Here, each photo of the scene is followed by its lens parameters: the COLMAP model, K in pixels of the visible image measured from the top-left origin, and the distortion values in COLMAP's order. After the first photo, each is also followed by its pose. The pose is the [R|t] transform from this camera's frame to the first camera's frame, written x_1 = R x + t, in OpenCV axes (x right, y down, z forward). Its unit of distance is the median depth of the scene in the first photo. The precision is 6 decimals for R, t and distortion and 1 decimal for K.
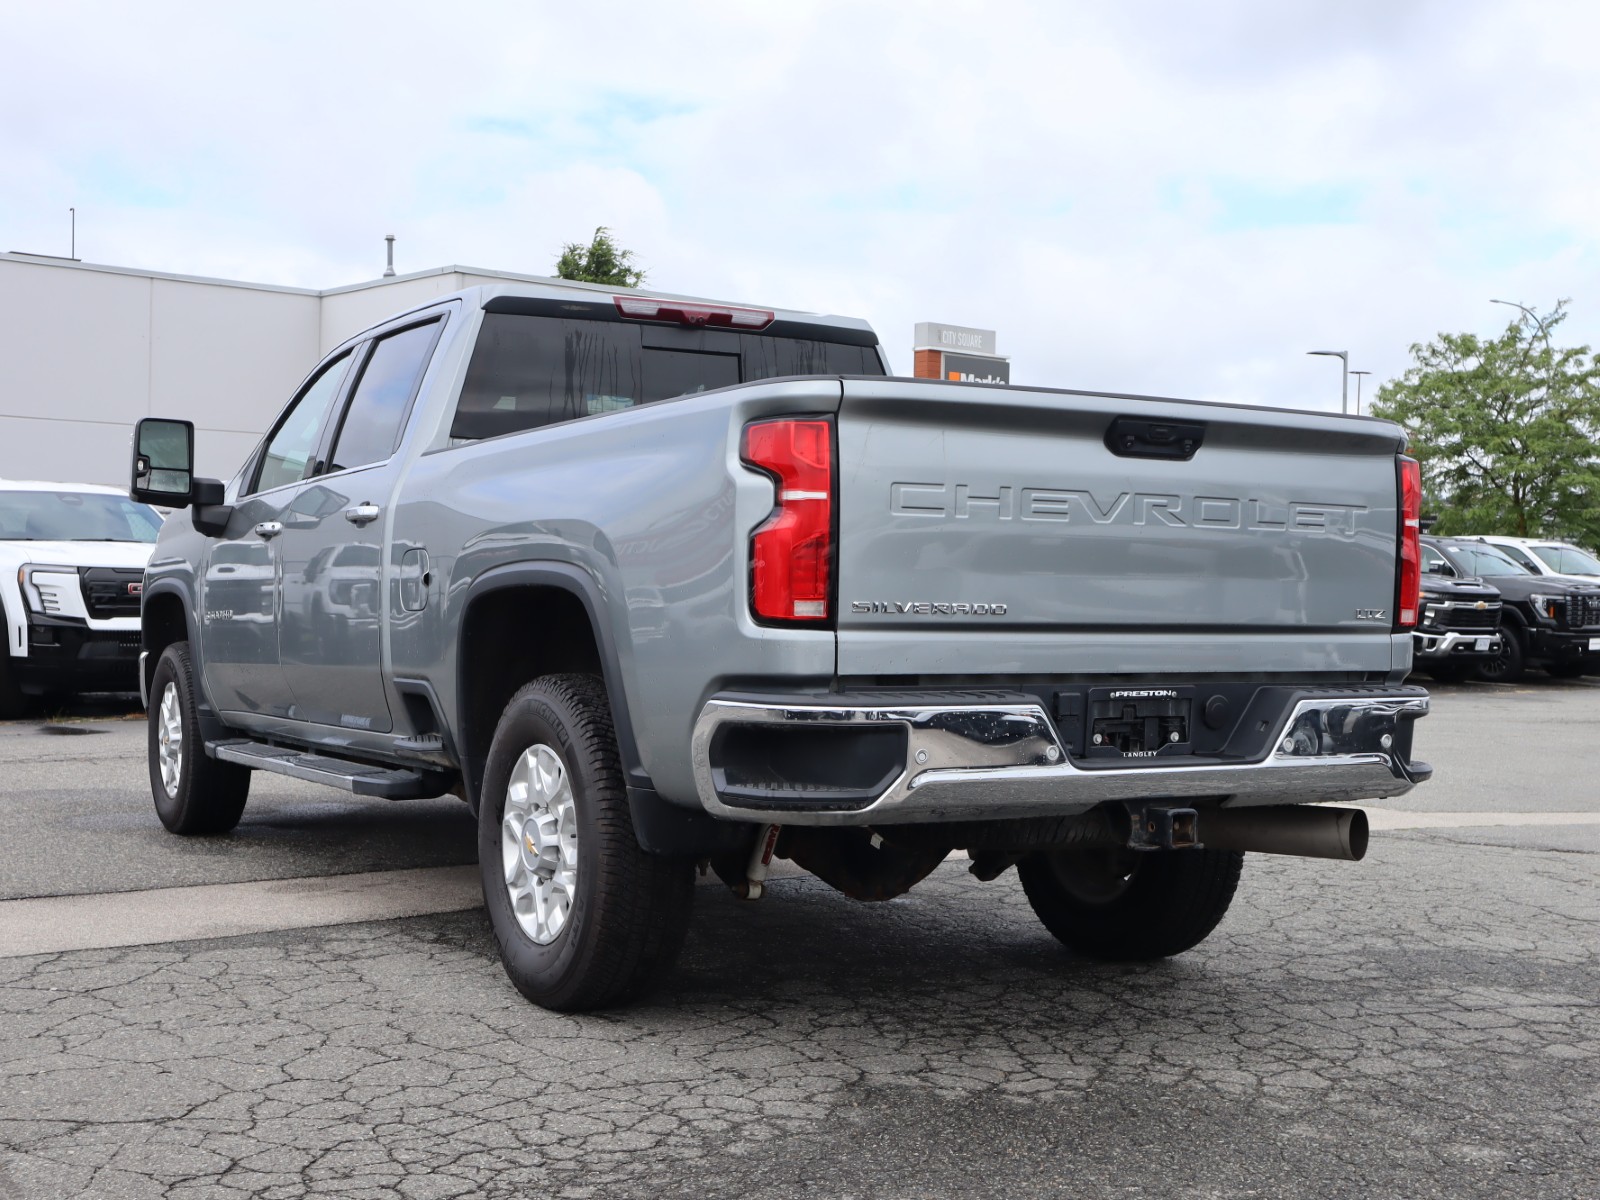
lens RADIAL K [[2004.1, 0, 800.0], [0, 2004.1, 600.0], [0, 0, 1]] dist [-0.091403, 0.002073]
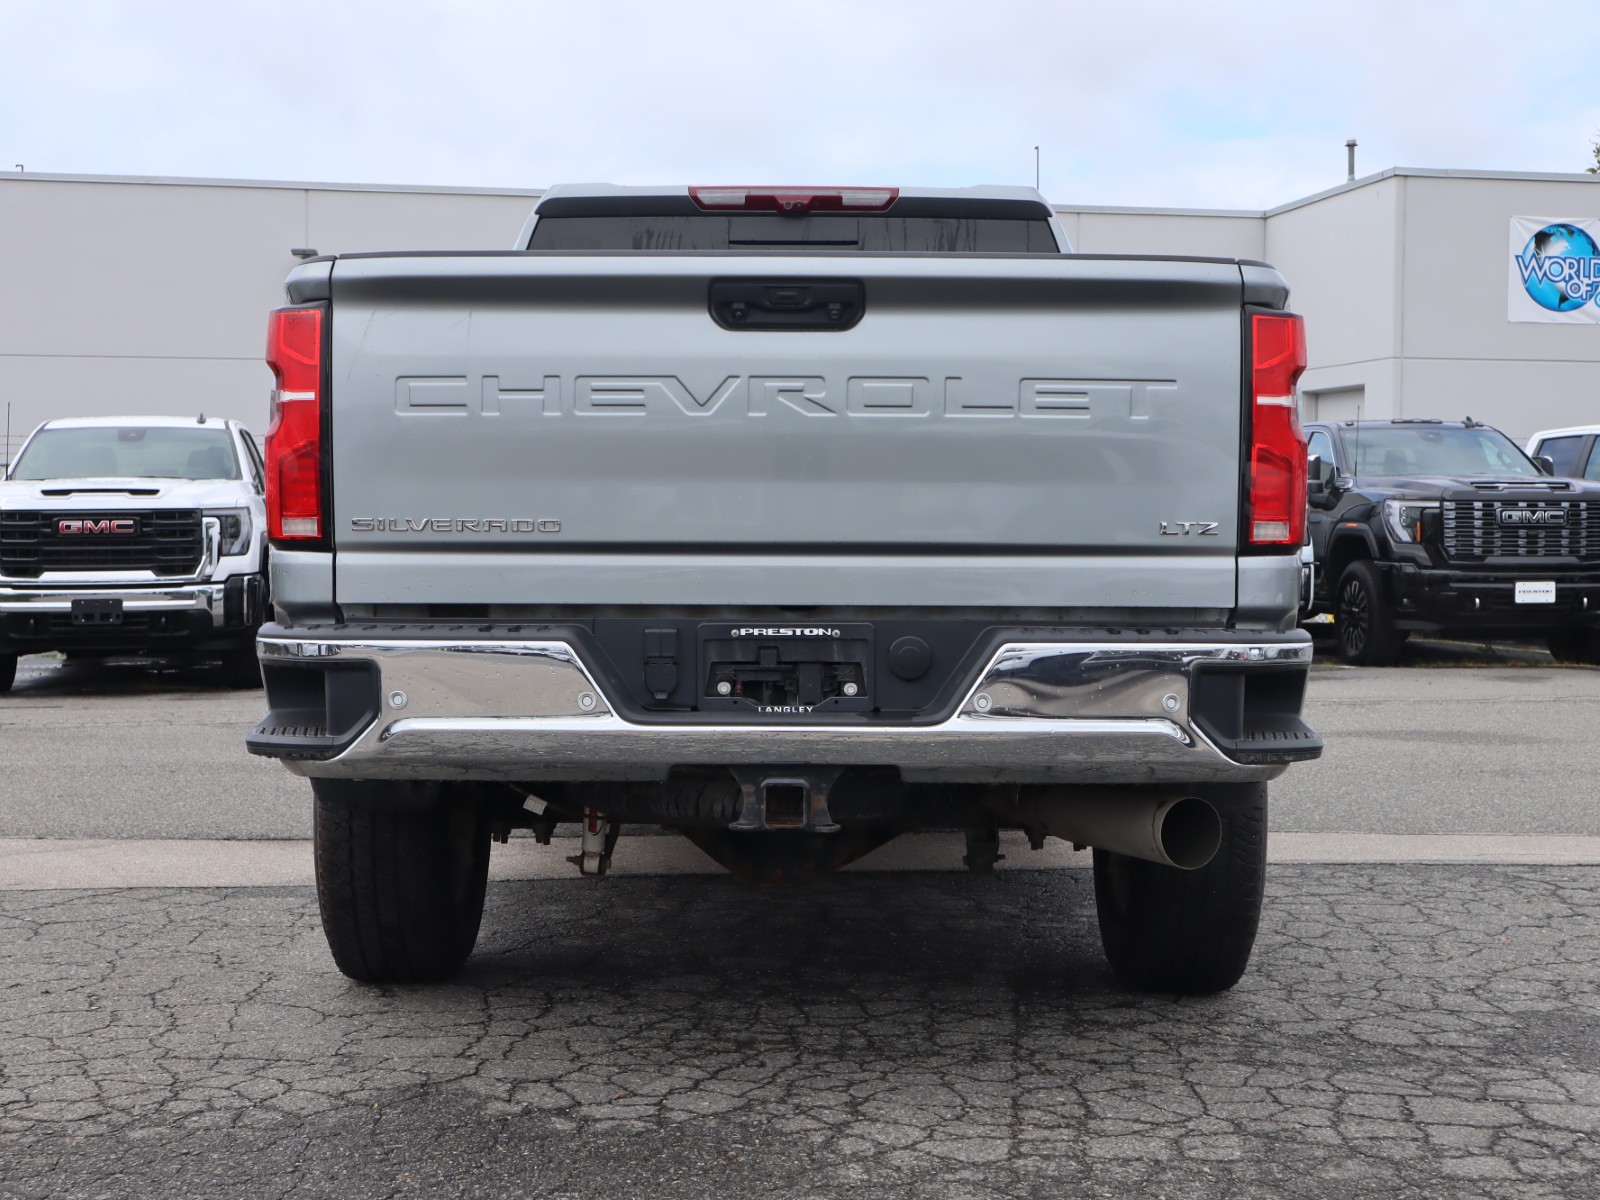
lens RADIAL K [[2225.1, 0, 800.0], [0, 2225.1, 600.0], [0, 0, 1]] dist [-0.021536, -0.007997]
pose [[0.864567, 0.000097, -0.502517, 0.612027], [0.008421, 0.999857, 0.014682, 0.021475], [0.502446, -0.016925, 0.864443, 0.248484]]
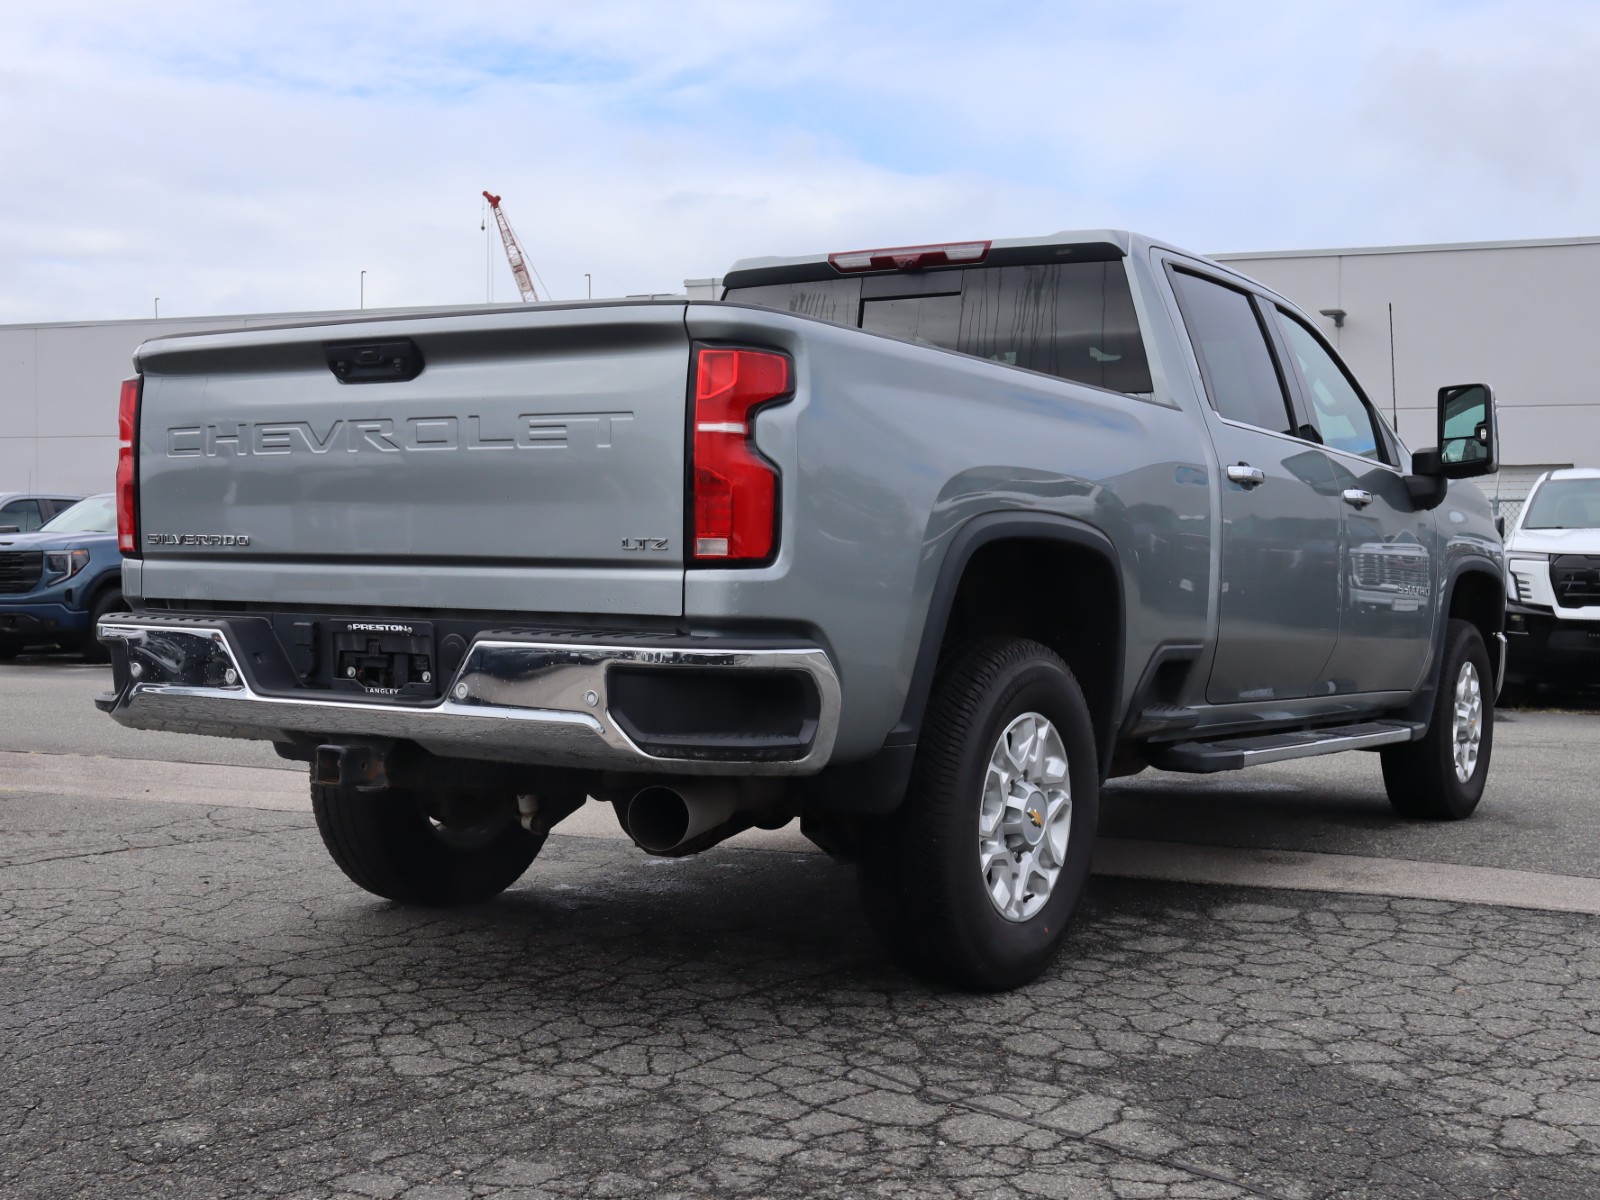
lens RADIAL K [[1999.7, 0, 800.0], [0, 1999.7, 600.0], [0, 0, 1]] dist [-0.000957, 0.012261]
pose [[0.453953, 0.005398, -0.891009, 1.113732], [-0.010846, 0.999941, 0.000533, 0.030759], [0.890959, 0.009422, 0.453985, 0.740585]]
